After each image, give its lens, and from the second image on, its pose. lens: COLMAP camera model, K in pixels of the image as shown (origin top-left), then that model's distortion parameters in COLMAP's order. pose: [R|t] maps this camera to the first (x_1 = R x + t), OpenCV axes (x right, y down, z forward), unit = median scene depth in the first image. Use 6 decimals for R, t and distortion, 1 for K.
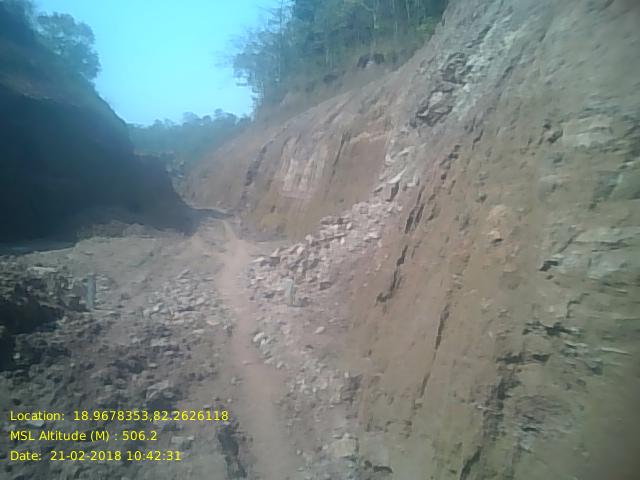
lens RADIAL K [[542.3, 0, 314.0], [0, 542.3, 237.7], [0, 0, 1]] dist [0.087563, -0.146276]
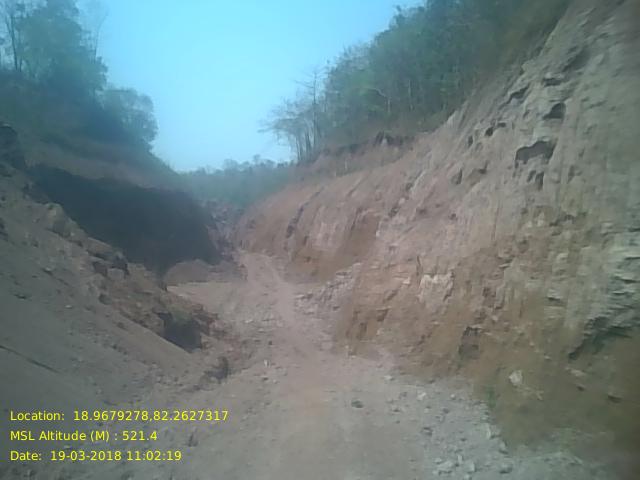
lens RADIAL K [[542.3, 0, 319.9], [0, 542.3, 245.7], [0, 0, 1]] dist [0.087563, -0.146276]
pose [[0.998321, -0.015738, -0.055749, 0.056972], [0.012578, 0.998319, -0.056580, -0.020035], [0.056546, 0.055784, 0.996840, -0.712376]]
